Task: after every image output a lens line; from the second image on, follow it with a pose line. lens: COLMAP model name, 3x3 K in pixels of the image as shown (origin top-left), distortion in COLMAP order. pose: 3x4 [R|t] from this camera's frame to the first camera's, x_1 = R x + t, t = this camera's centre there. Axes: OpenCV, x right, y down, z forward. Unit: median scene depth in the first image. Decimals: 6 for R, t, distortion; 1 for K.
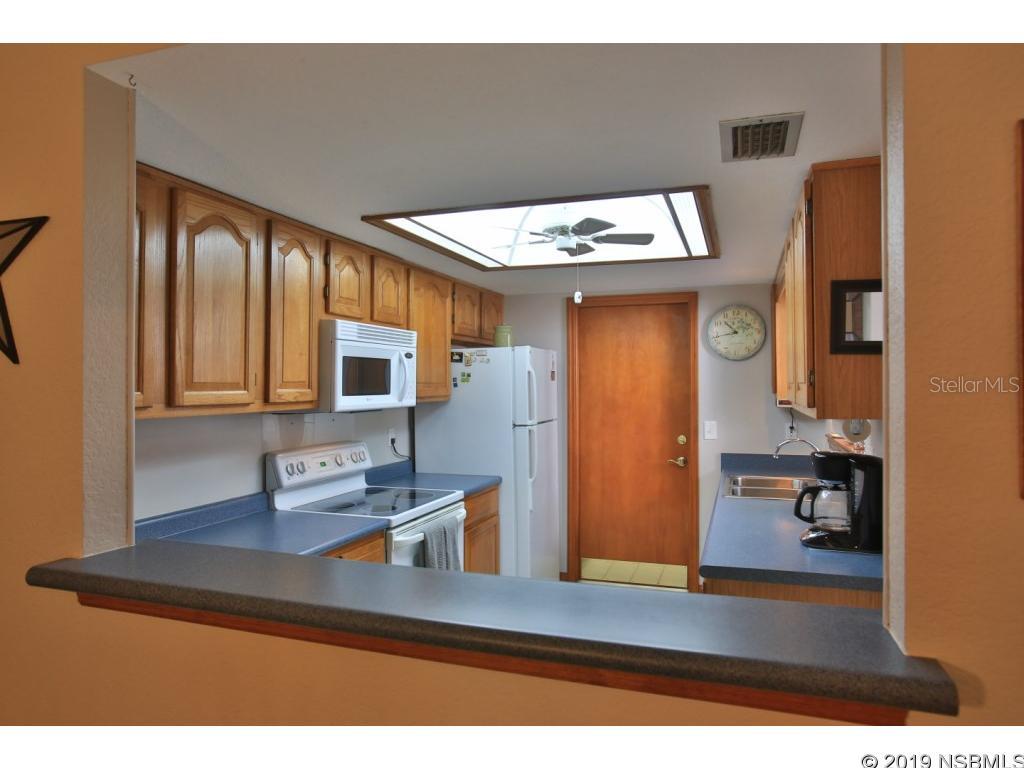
lens RADIAL K [[672.0, 0, 512.0], [0, 672.0, 384.0], [0, 0, 1]] dist [-0.023890, 0.004684]
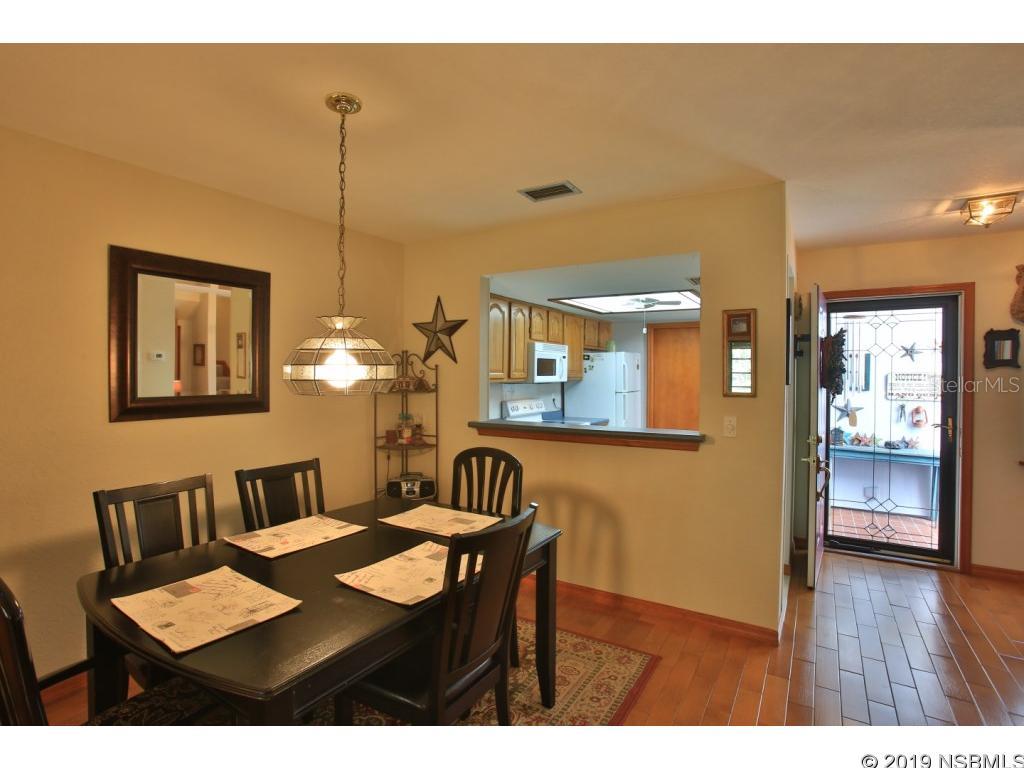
lens RADIAL K [[525.4, 0, 512.0], [0, 525.4, 384.0], [0, 0, 1]] dist [-0.025285, 0.000358]
pose [[0.978702, 0.009335, -0.205071, 0.023549], [-0.005134, 0.999766, 0.021006, 0.007396], [0.205220, -0.019506, 0.978522, -0.648998]]
